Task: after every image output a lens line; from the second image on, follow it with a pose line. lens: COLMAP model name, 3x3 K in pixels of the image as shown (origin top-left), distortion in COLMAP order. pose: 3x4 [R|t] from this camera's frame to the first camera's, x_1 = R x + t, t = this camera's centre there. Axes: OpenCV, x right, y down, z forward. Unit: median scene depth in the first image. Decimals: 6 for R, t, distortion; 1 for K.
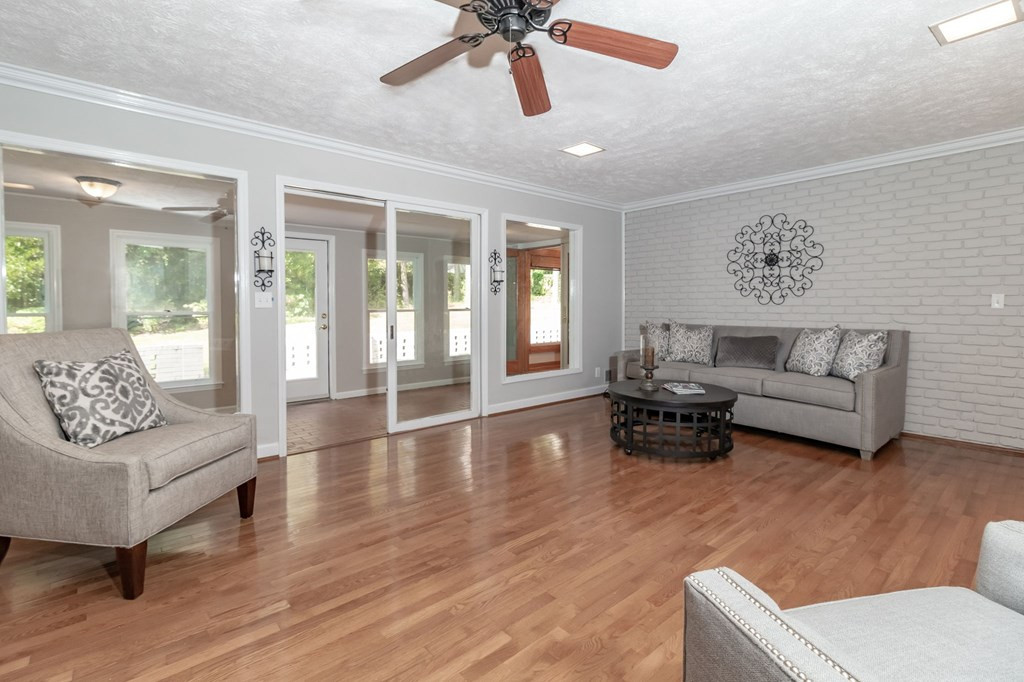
lens RADIAL K [[475.1, 0, 513.2], [0, 475.1, 322.4], [0, 0, 1]] dist [-0.000350, 0.000018]
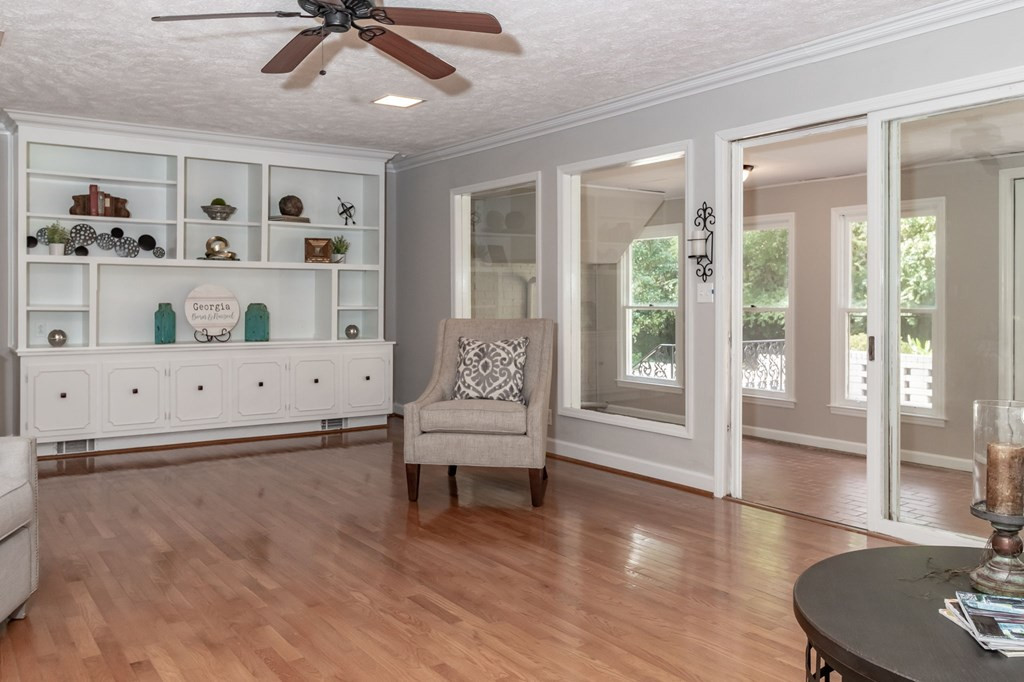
lens RADIAL K [[832.9, 0, 512.5], [0, 832.9, 295.1], [0, 0, 1]] dist [0.010184, 0.002607]
pose [[-0.106153, -0.007849, -0.994319, 1.422566], [-0.033671, 0.999424, -0.004295, -0.040676], [0.993780, 0.033024, -0.106356, 1.297895]]
